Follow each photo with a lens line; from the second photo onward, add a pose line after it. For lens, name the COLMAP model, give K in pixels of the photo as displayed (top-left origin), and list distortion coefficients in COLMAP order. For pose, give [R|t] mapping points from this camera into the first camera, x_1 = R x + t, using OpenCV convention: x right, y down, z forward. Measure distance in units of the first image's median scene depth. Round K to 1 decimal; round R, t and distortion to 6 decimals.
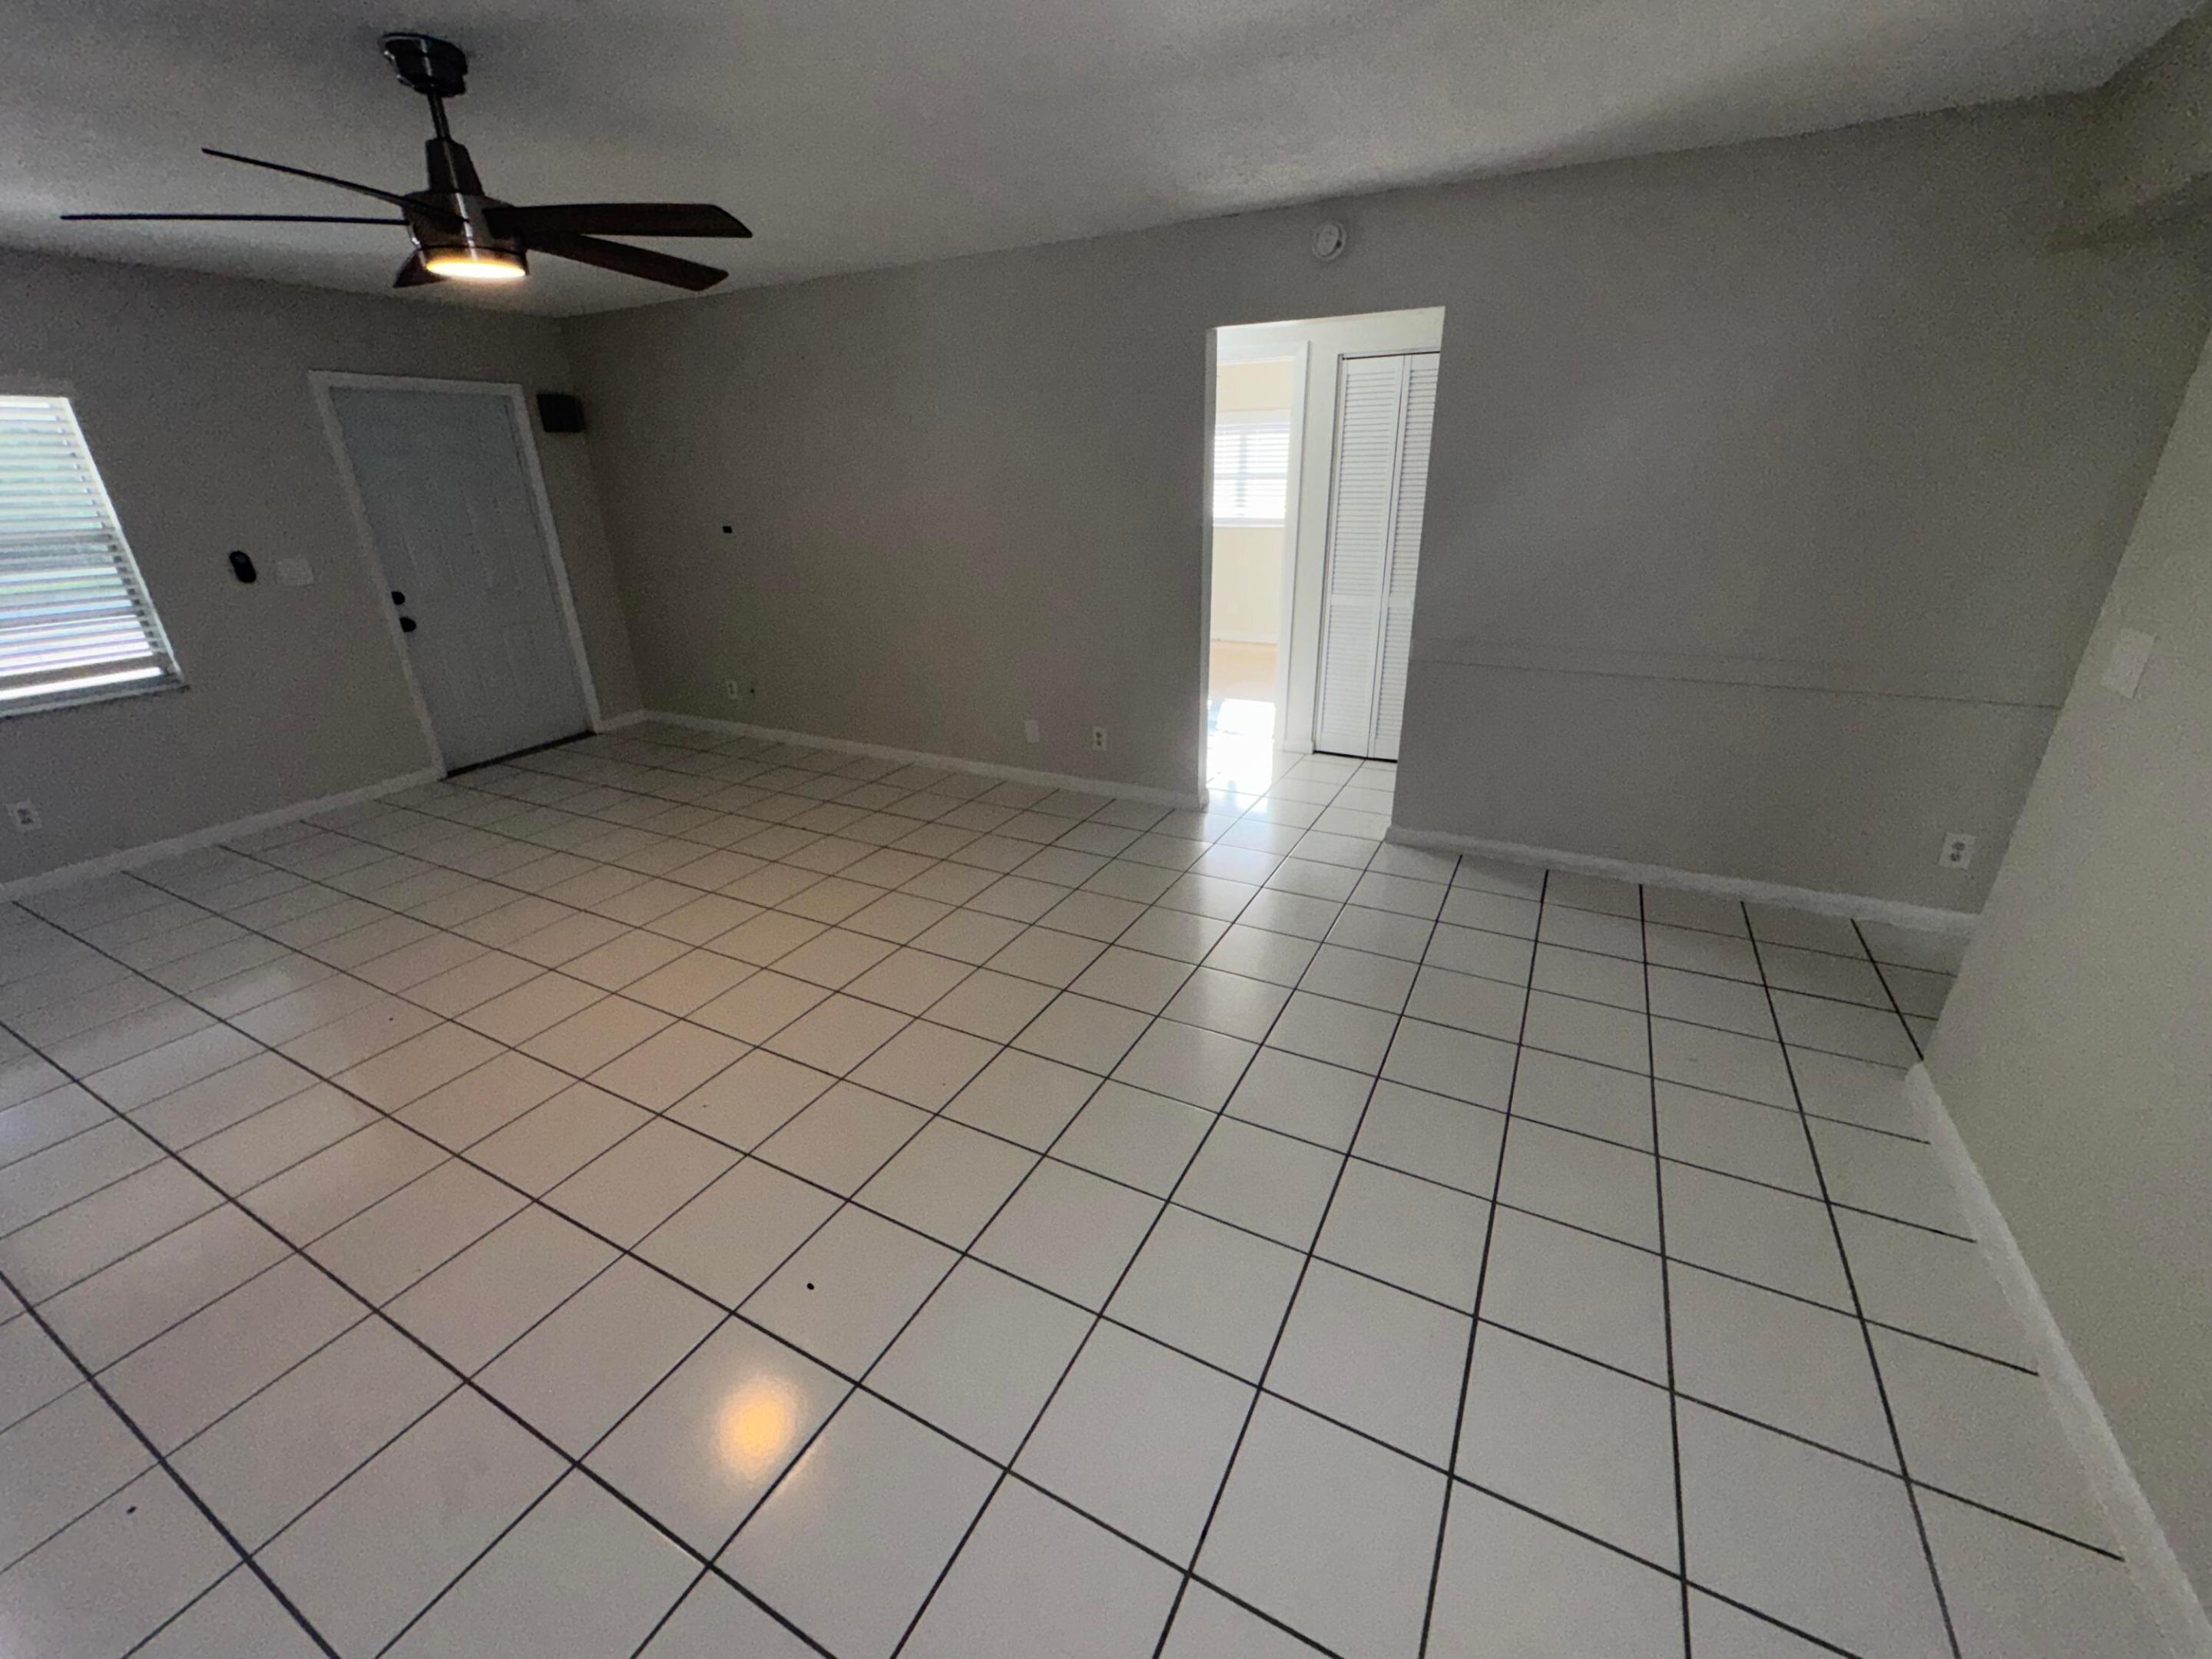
lens RADIAL K [[888.5, 0, 1106.0], [0, 888.5, 829.5], [0, 0, 1]] dist [-0.002033, 0.000214]
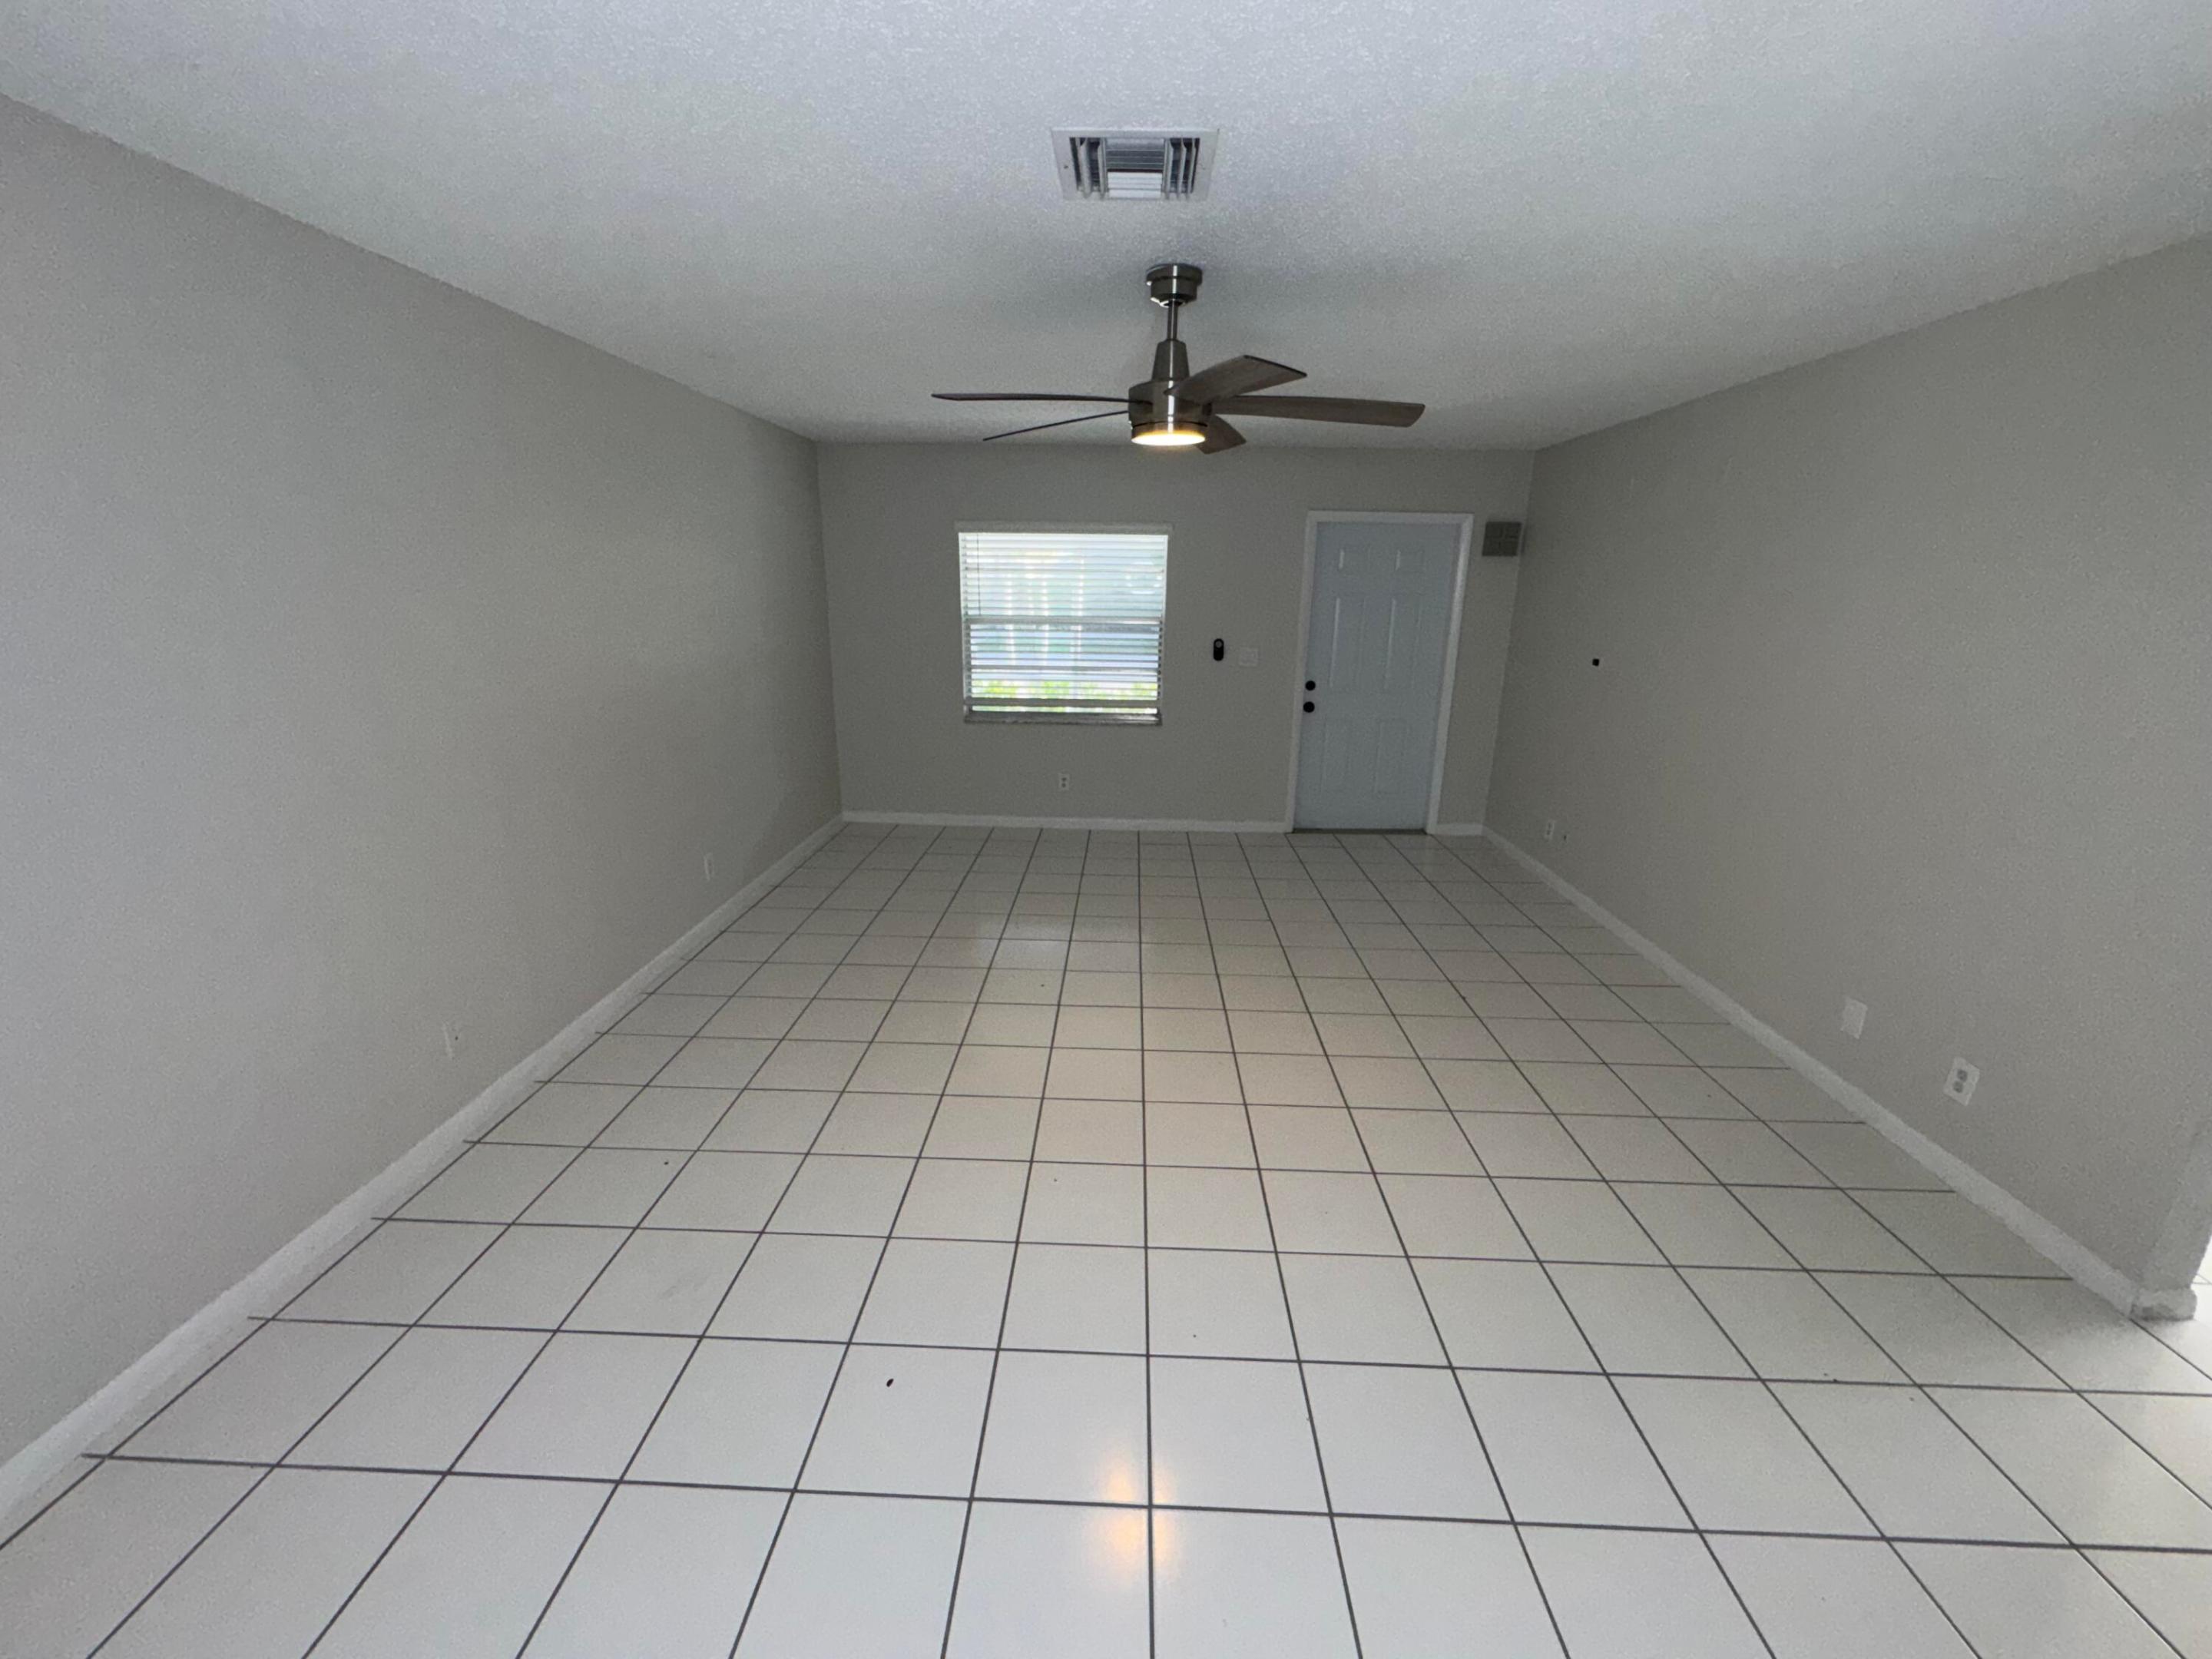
lens RADIAL K [[888.5, 0, 1106.0], [0, 888.5, 829.5], [0, 0, 1]] dist [-0.002033, 0.000214]
pose [[0.443011, 0.271093, -0.854547, 0.214876], [-0.363953, 0.925489, 0.104919, -0.124317], [0.819317, 0.264534, 0.508667, 0.238226]]
